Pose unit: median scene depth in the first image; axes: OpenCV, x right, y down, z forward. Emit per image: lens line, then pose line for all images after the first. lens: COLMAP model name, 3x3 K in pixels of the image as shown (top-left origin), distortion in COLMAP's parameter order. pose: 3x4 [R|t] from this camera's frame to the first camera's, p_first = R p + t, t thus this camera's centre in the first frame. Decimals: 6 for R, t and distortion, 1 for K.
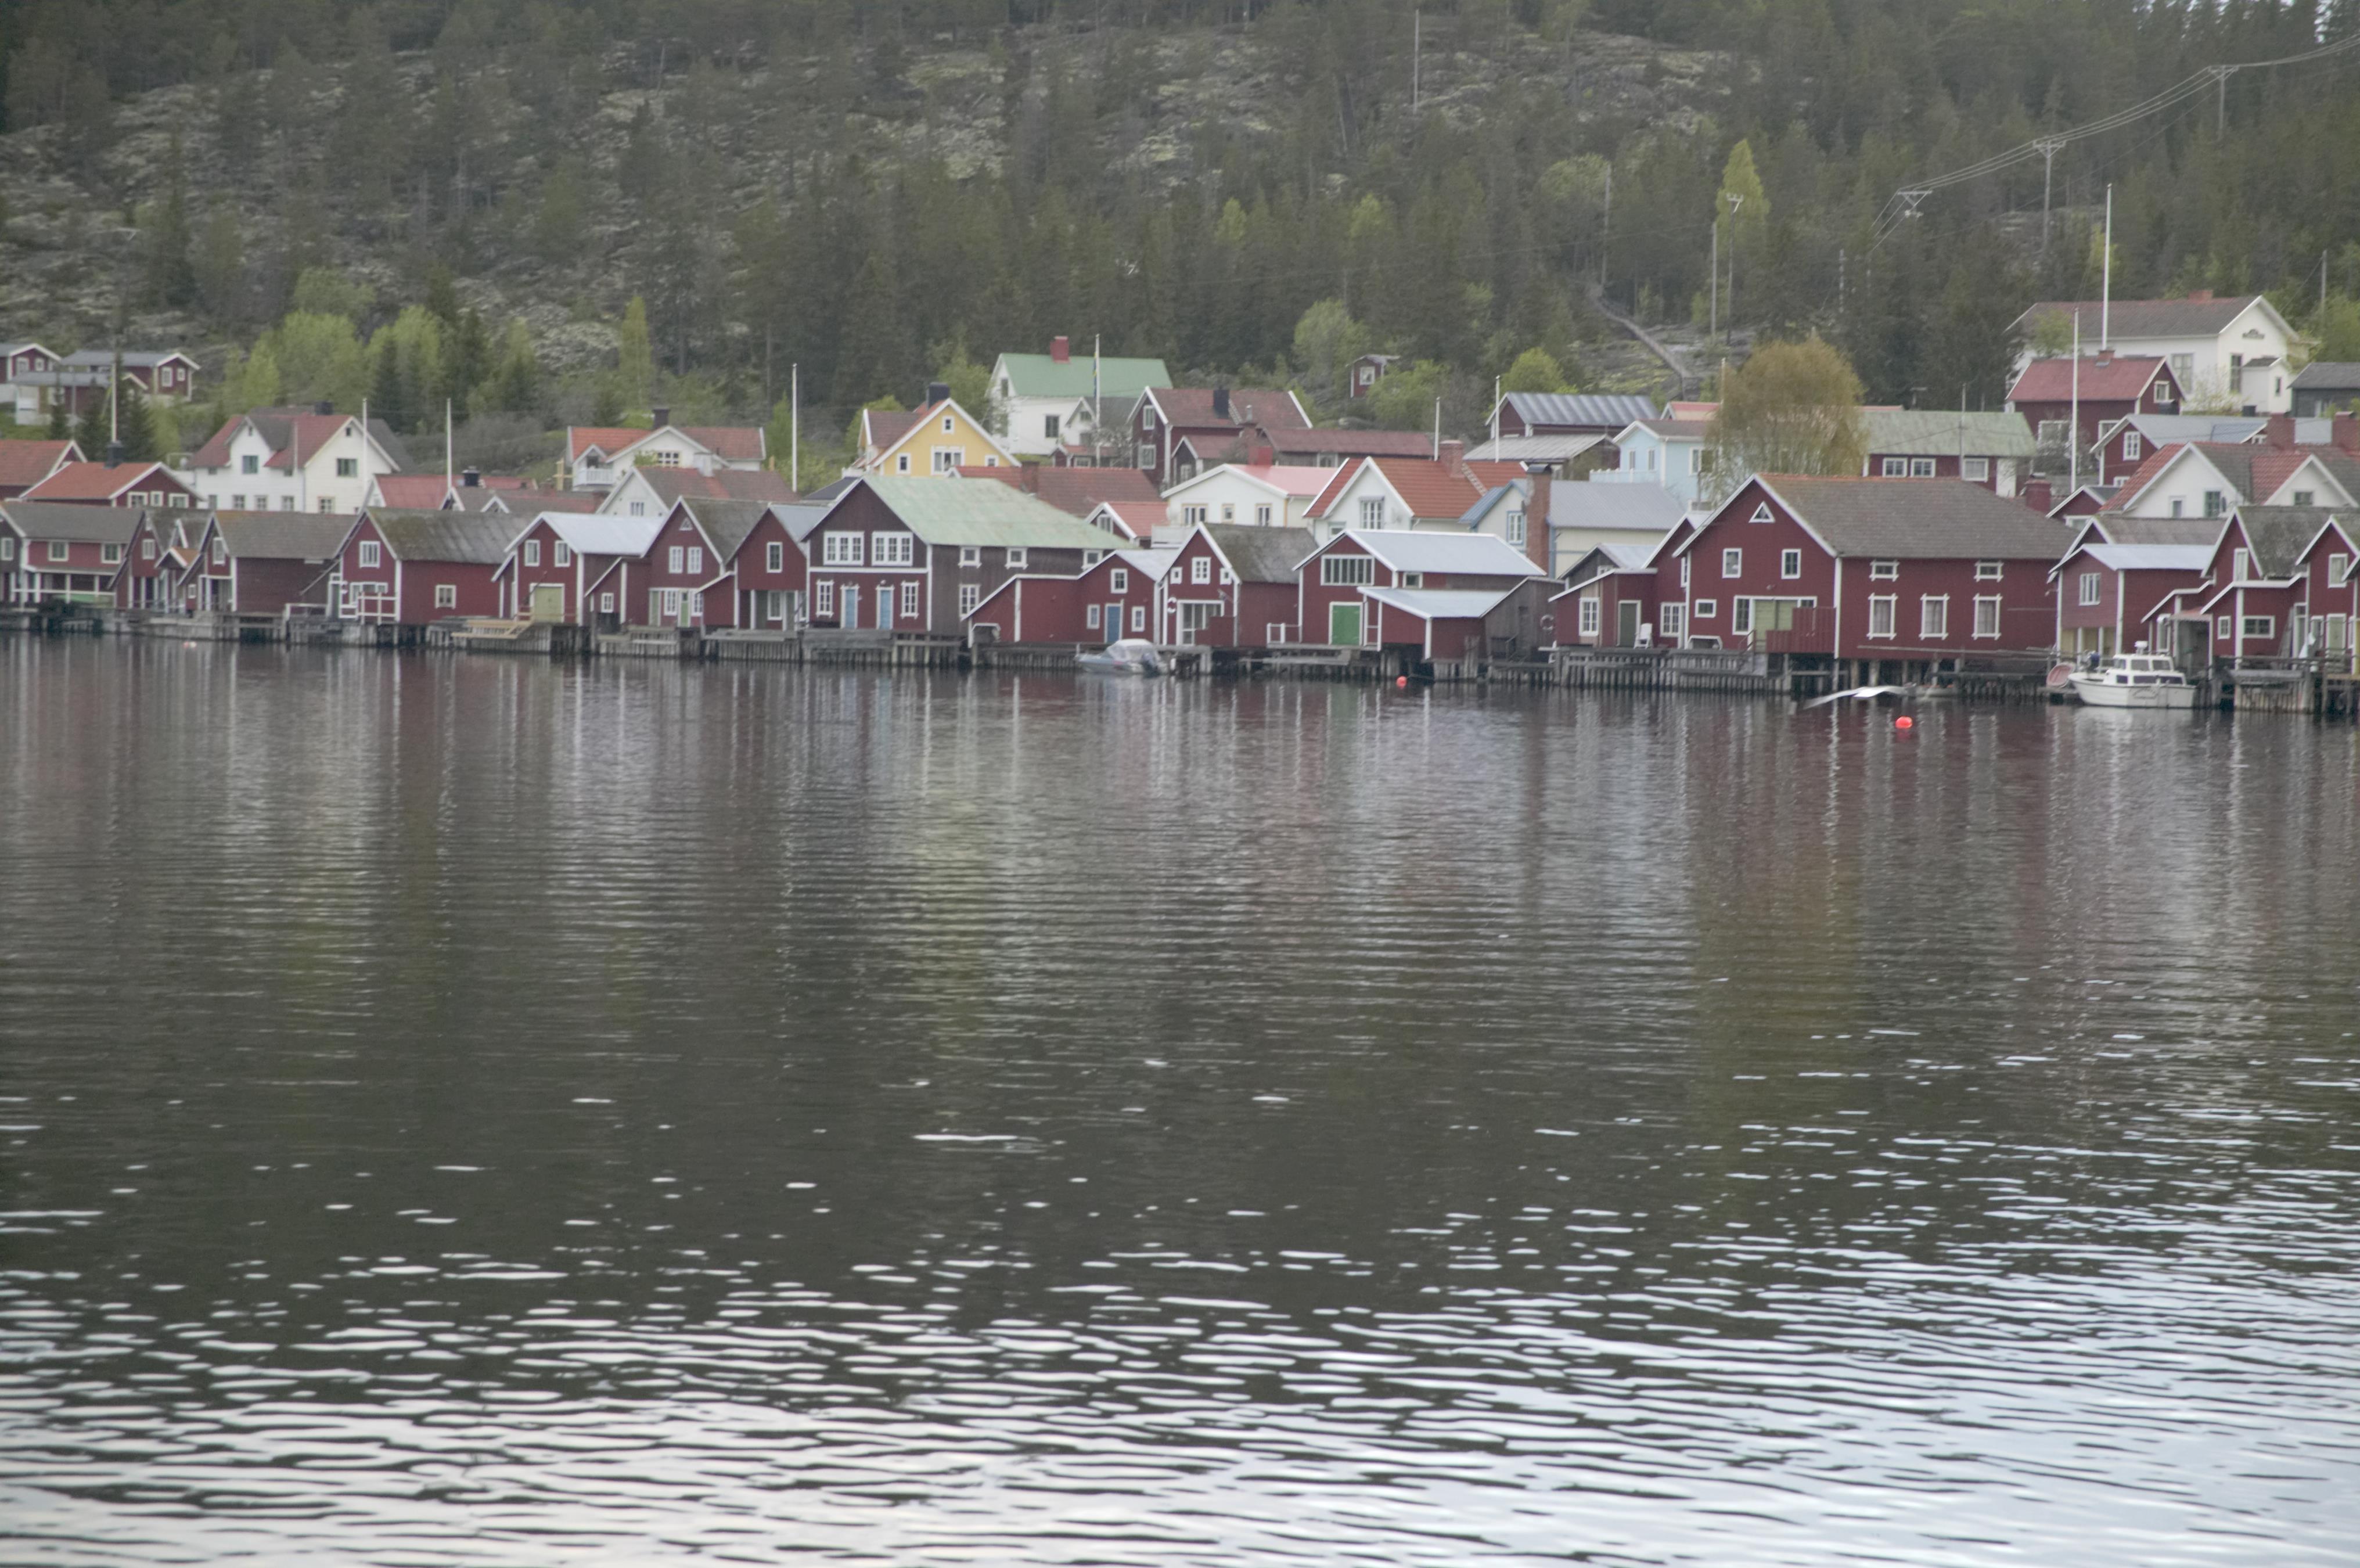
lens RADIAL K [[6826.9, 0, 1180.0], [0, 6826.9, 784.0], [0, 0, 1]] dist [0.938997, 0.165717]
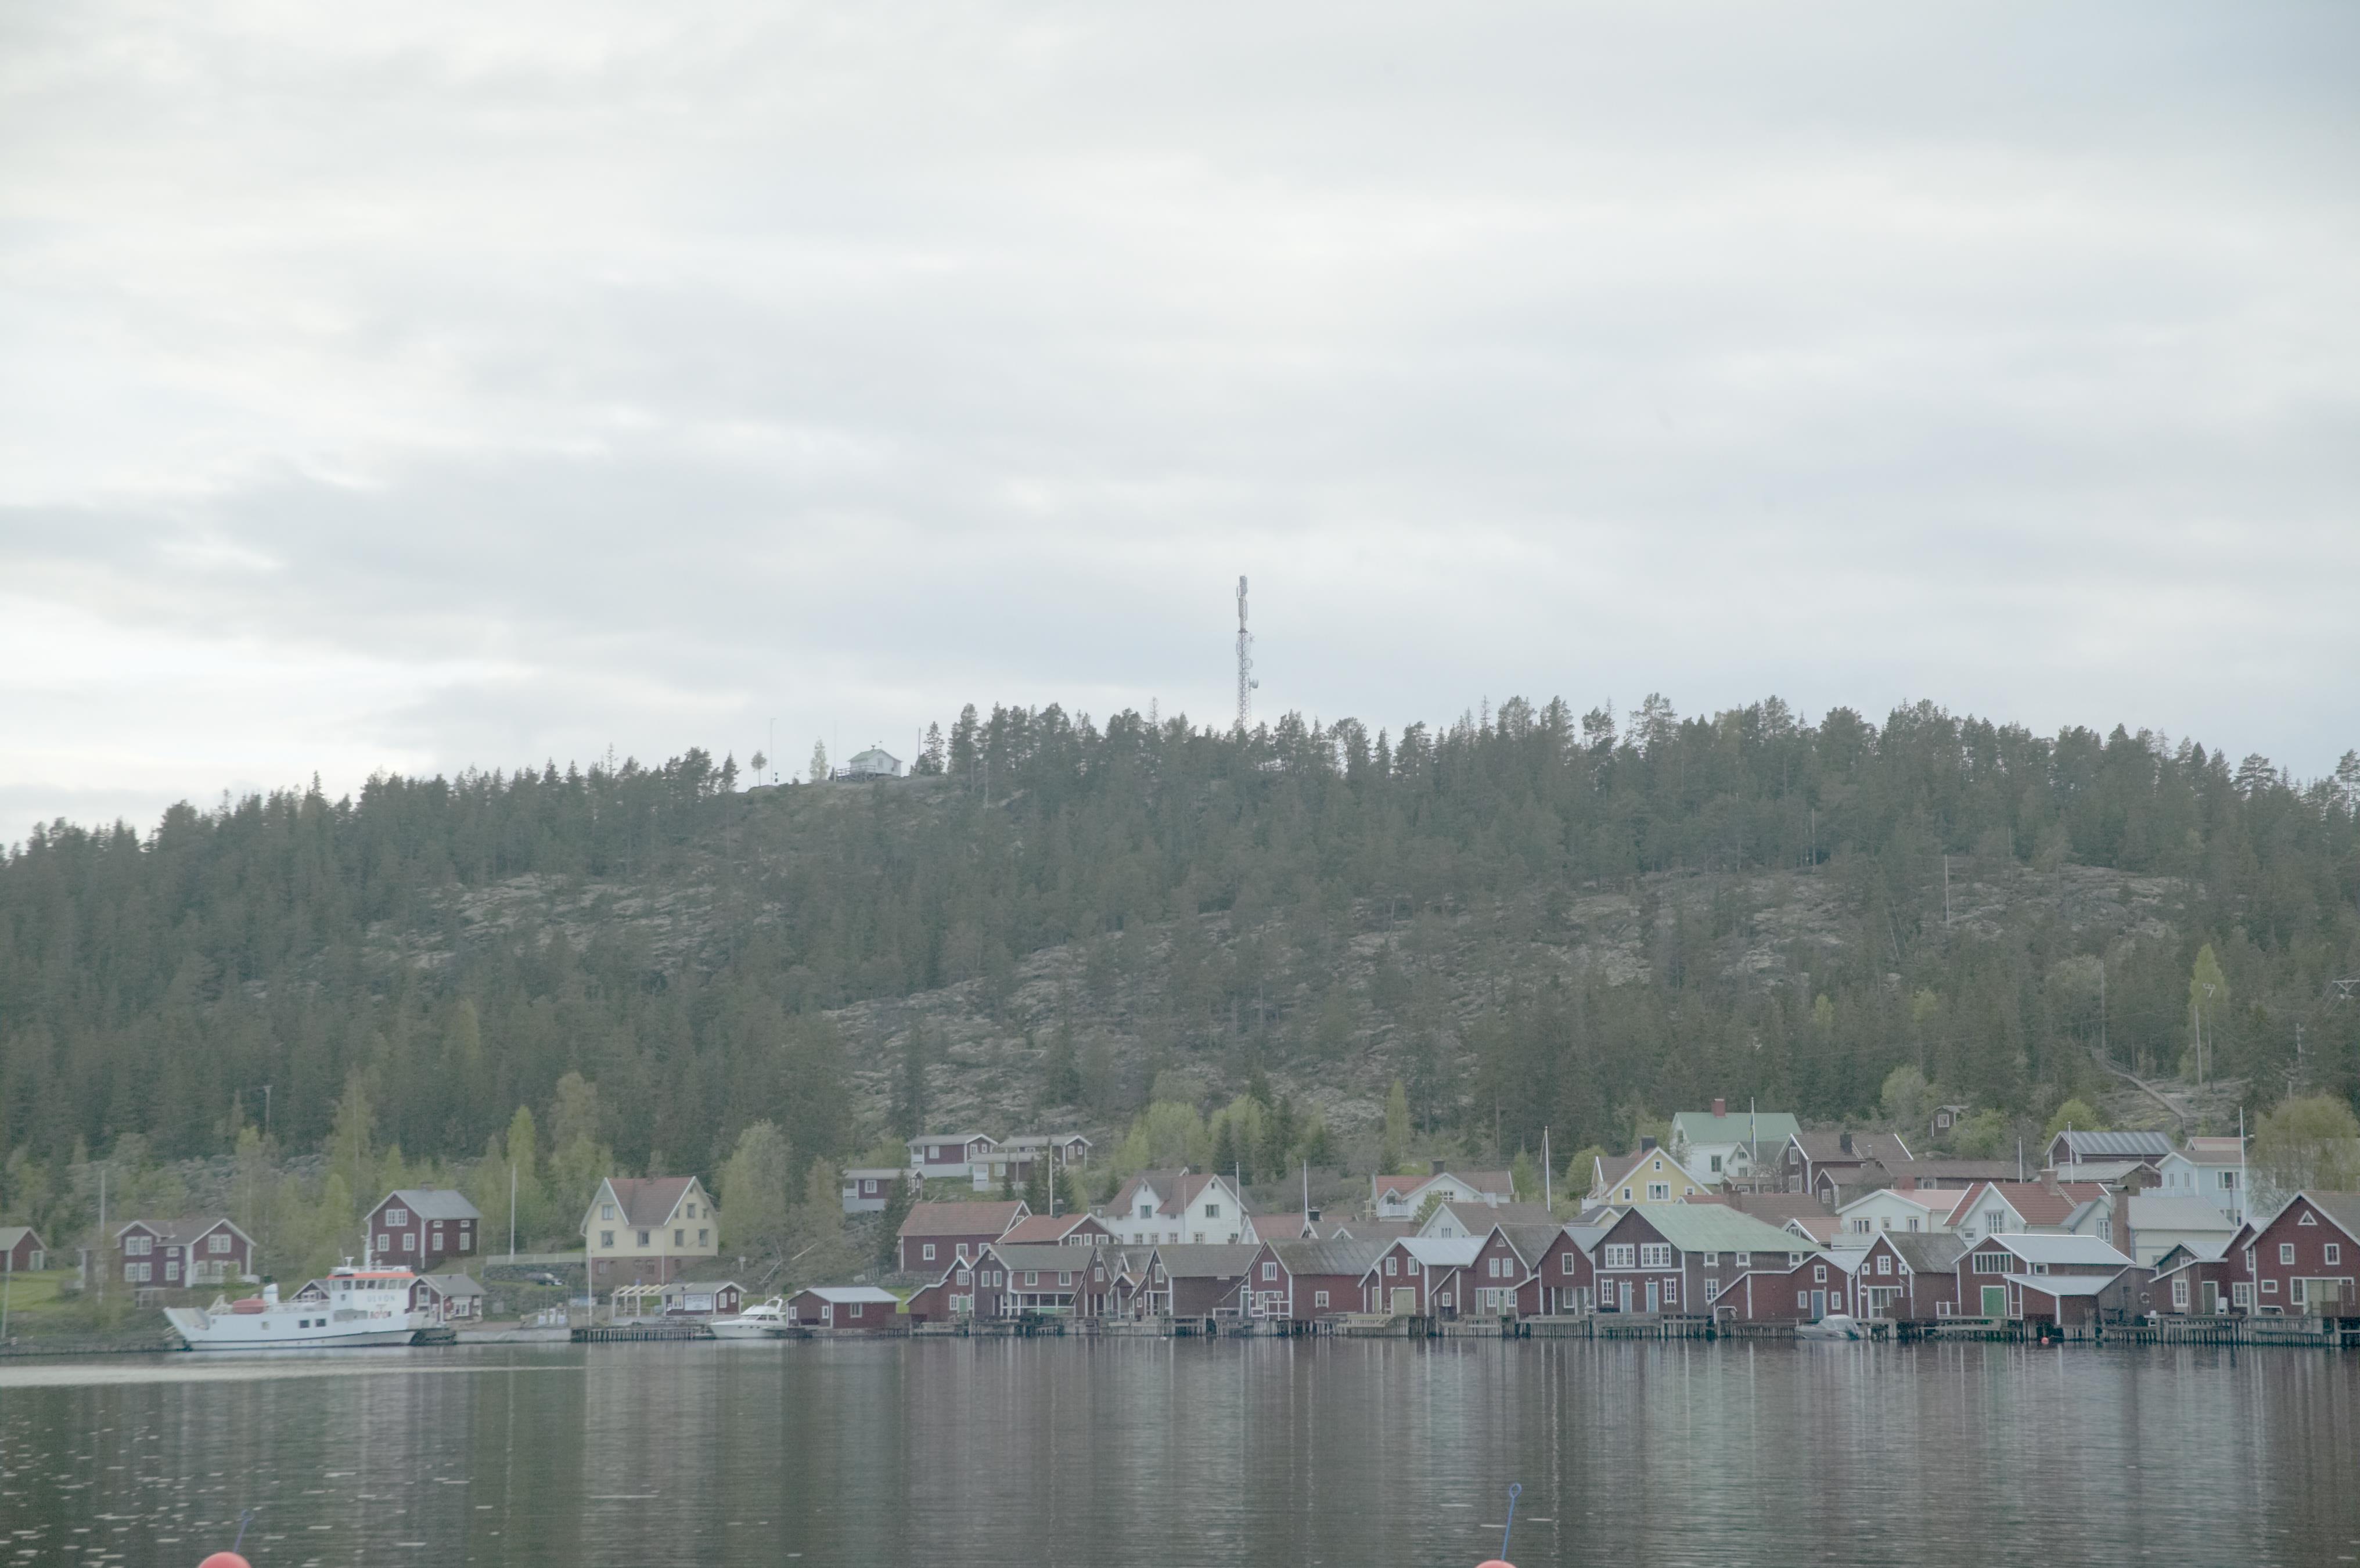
lens RADIAL K [[5346.8, 0, 1180.0], [0, 5346.8, 784.0], [0, 0, 1]] dist [0.484692, 0.230333]
pose [[0.995316, -0.040534, -0.087772, -0.028801], [0.029532, 0.991942, -0.123207, 0.002843], [0.092059, 0.120037, 0.988492, -0.101874]]
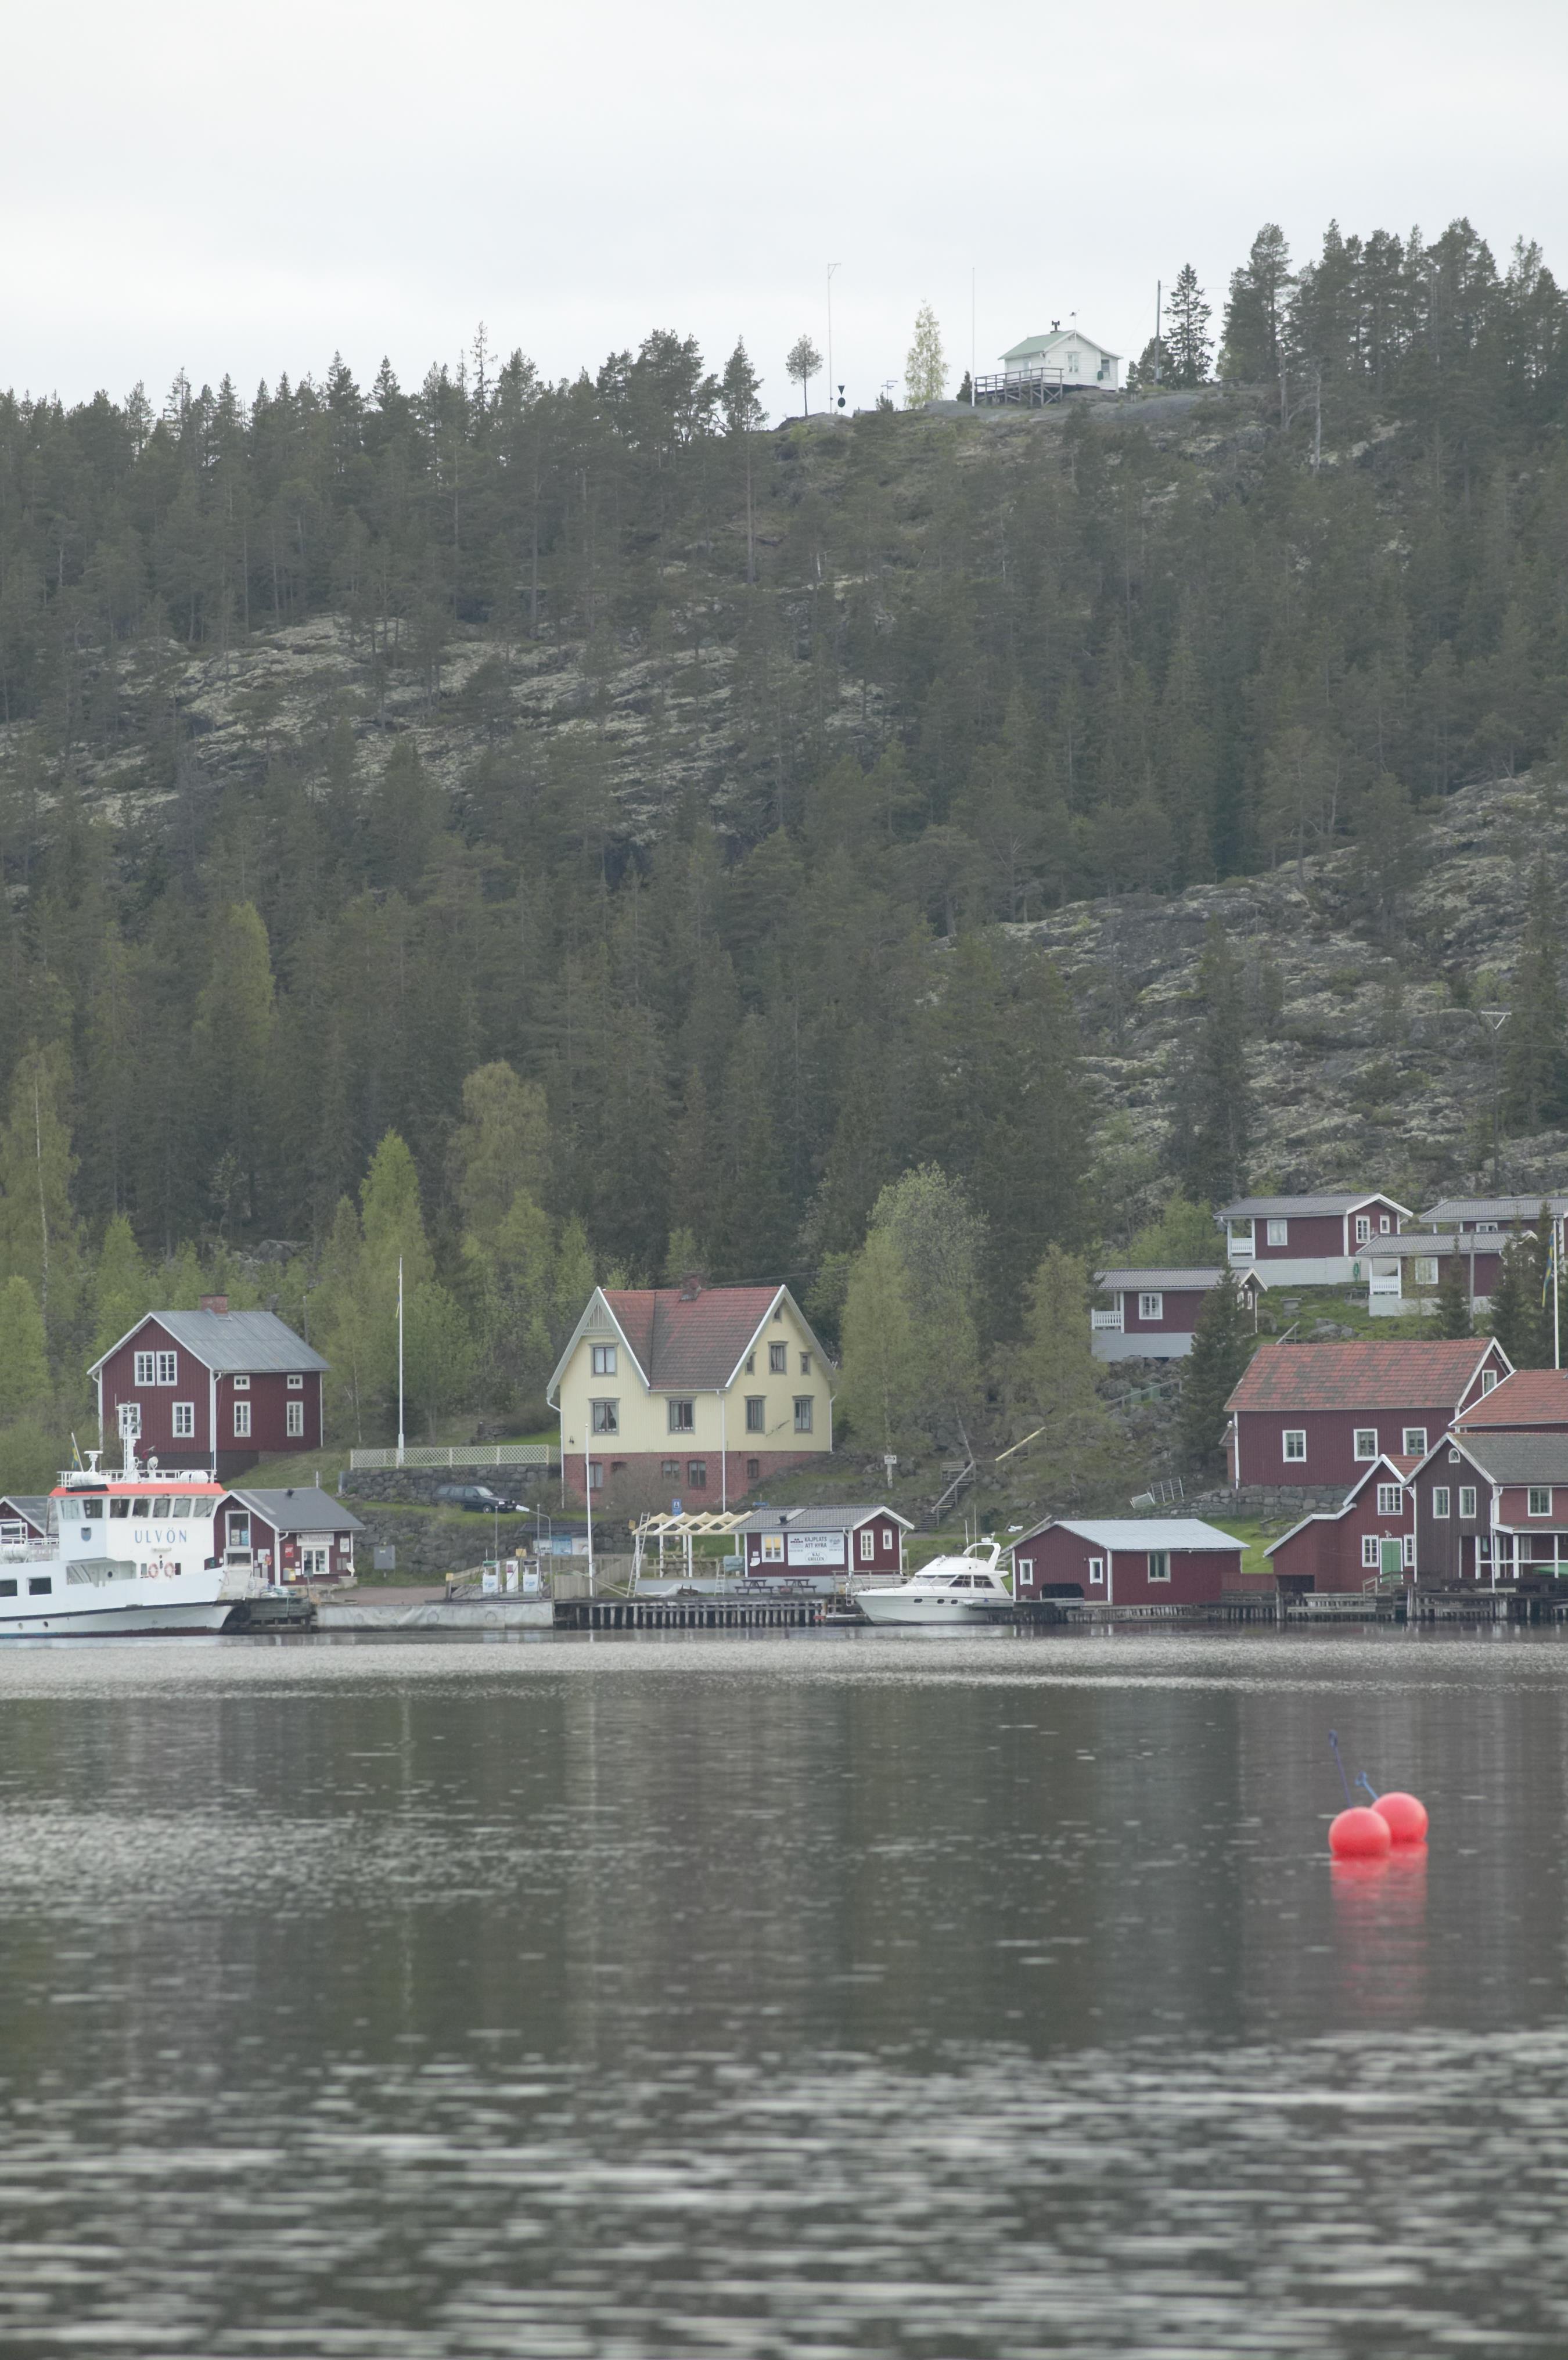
lens RADIAL K [[12993.7, 0, 784.0], [0, 12993.7, 1180.0], [0, 0, 1]] dist [0.924988, 3.567469]
pose [[0.988367, -0.038965, -0.147010, -0.045027], [0.030694, 0.997838, -0.058121, 0.007073], [0.148957, 0.052933, 0.987426, -0.270157]]
